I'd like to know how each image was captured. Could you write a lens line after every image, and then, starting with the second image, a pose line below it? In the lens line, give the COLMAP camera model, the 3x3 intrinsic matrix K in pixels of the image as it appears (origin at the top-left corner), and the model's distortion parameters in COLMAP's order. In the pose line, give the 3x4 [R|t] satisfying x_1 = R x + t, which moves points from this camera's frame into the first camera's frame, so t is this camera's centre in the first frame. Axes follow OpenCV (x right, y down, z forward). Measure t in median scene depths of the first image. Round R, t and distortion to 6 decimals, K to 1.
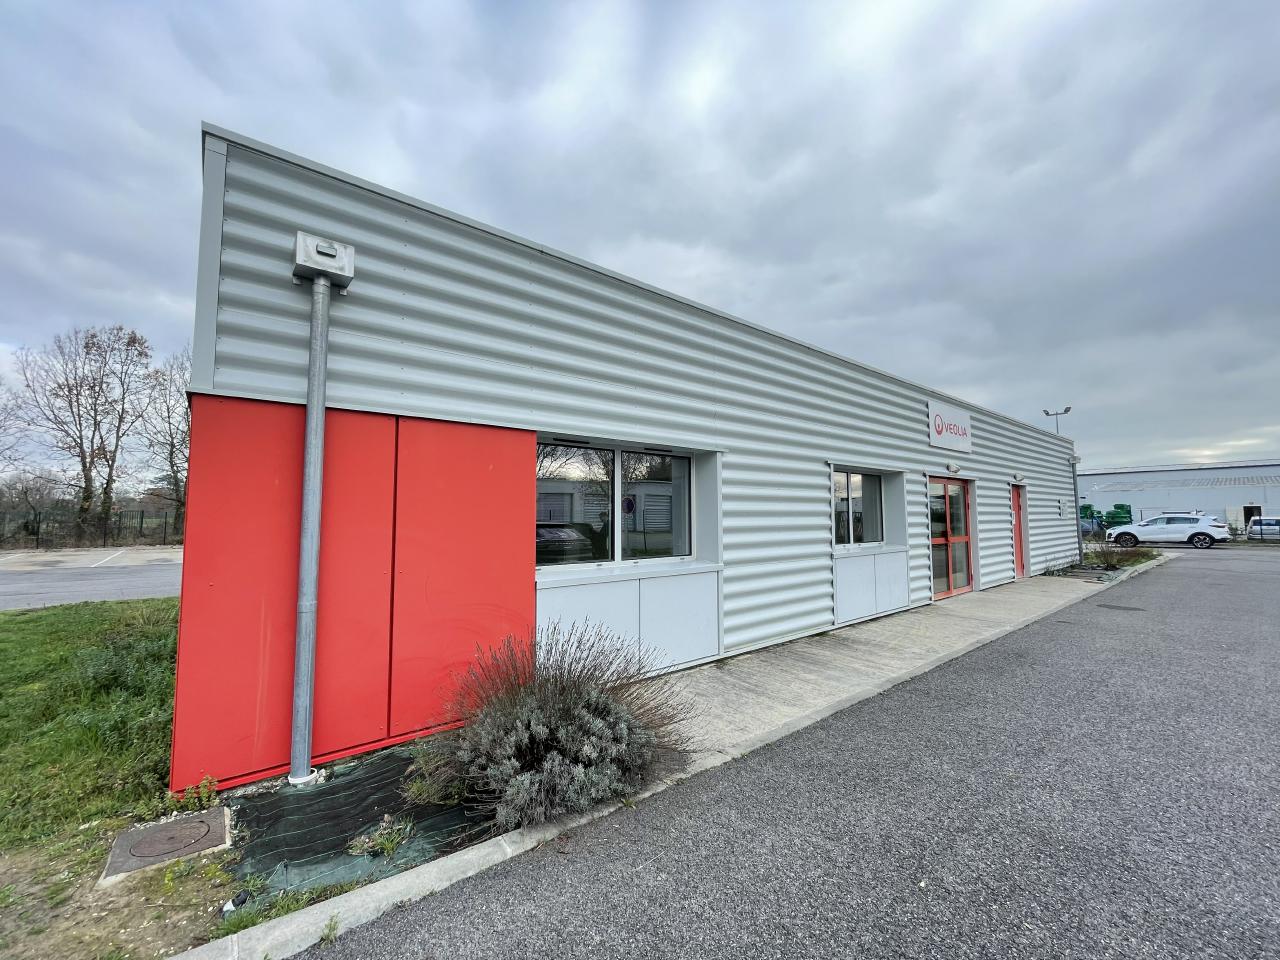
lens RADIAL K [[519.2, 0, 640.0], [0, 519.2, 480.0], [0, 0, 1]] dist [-0.001044, 0.000175]
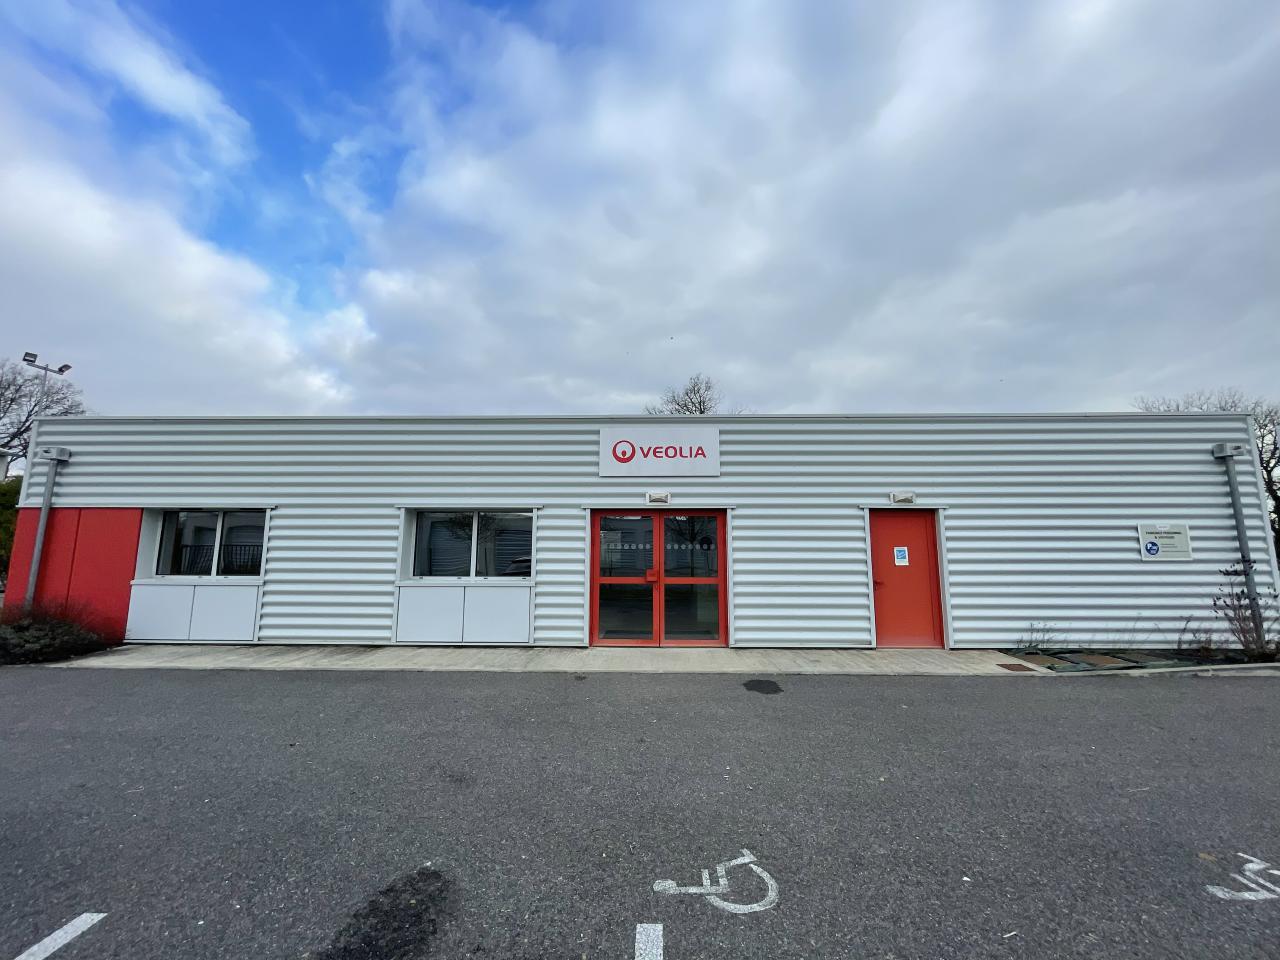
lens RADIAL K [[500.7, 0, 640.0], [0, 500.7, 480.0], [0, 0, 1]] dist [-0.007018, -0.000016]
pose [[0.753983, -0.082981, -0.651632, 1.069222], [0.039646, 0.995929, -0.080952, 0.014375], [0.655696, 0.035201, 0.754204, 0.328932]]
